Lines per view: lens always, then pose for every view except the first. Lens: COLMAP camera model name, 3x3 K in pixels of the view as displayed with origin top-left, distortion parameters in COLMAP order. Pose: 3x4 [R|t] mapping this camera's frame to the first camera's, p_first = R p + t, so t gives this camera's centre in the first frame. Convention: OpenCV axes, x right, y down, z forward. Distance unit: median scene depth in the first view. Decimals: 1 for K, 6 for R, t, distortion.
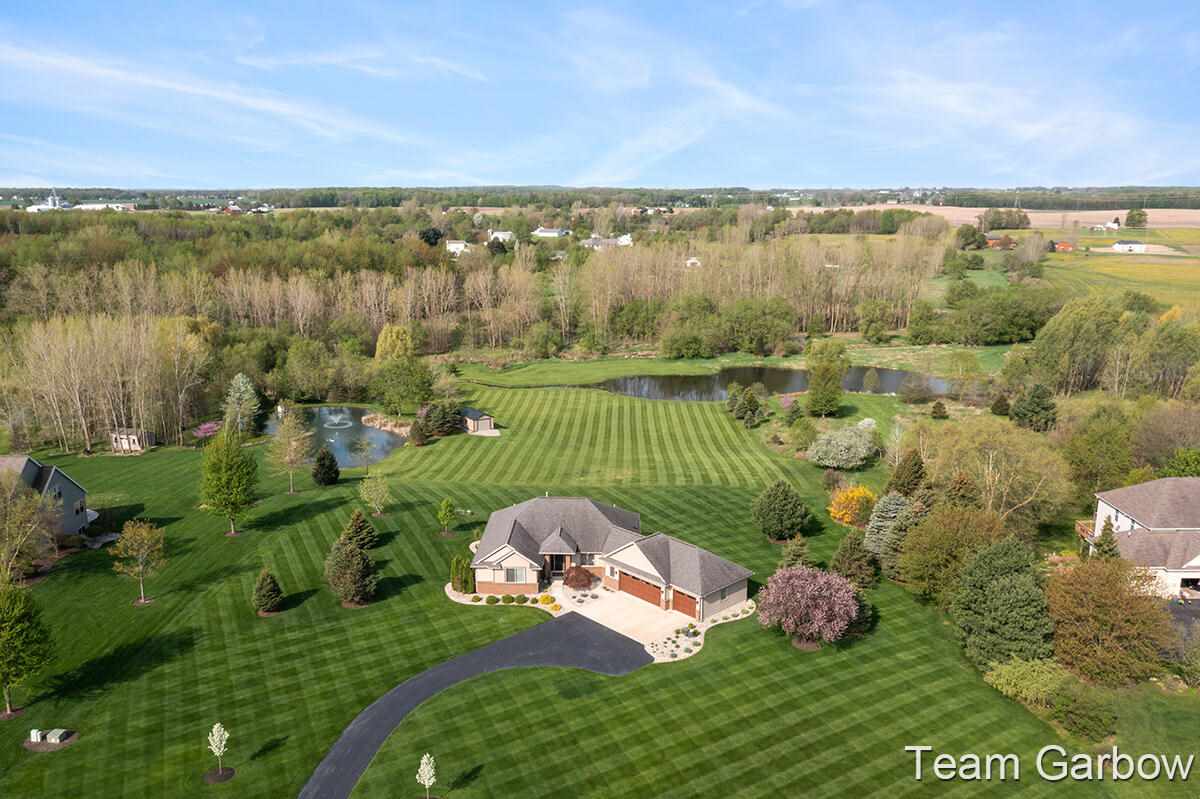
lens RADIAL K [[941.0, 0, 594.7], [0, 941.0, 388.1], [0, 0, 1]] dist [-0.025674, -0.002246]
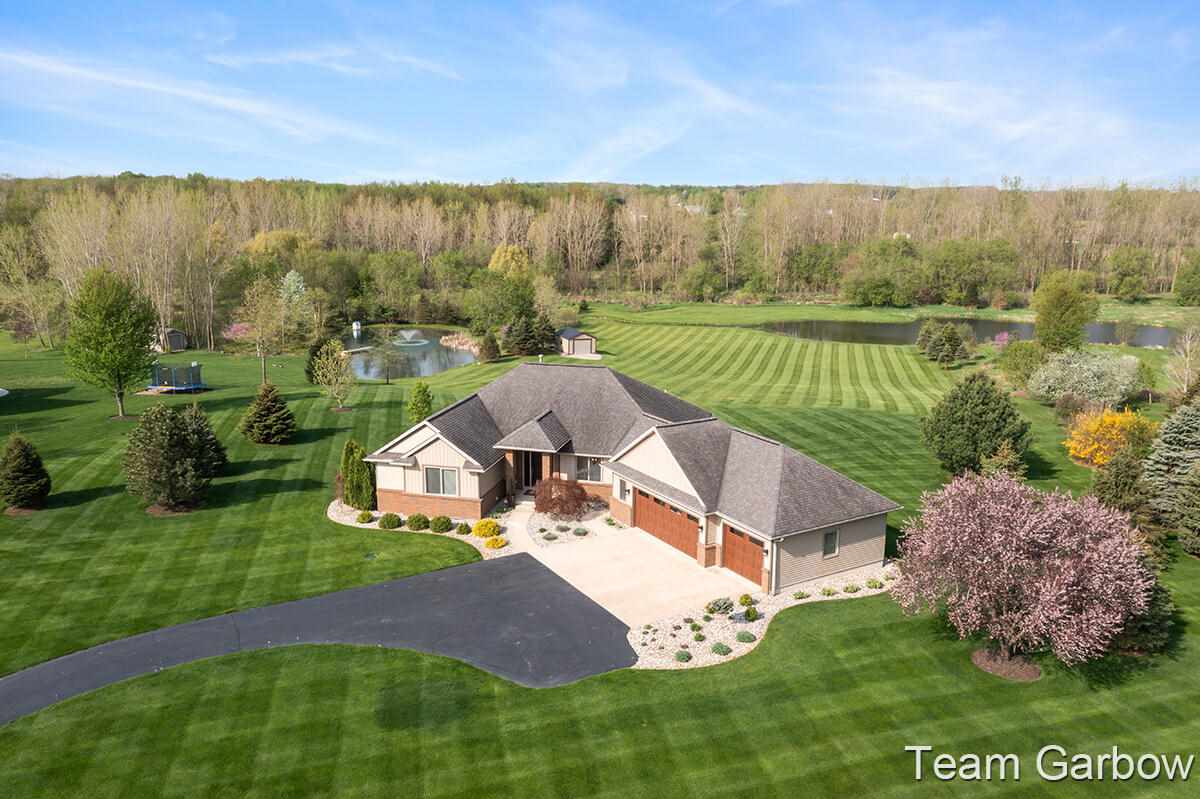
lens RADIAL K [[941.0, 0, 594.7], [0, 941.0, 393.5], [0, 0, 1]] dist [-0.025674, -0.002246]
pose [[0.975795, 0.048814, -0.213168, 0.095519], [-0.048477, 0.998801, 0.006811, 0.117786], [0.213244, 0.003688, 0.976992, 0.411045]]
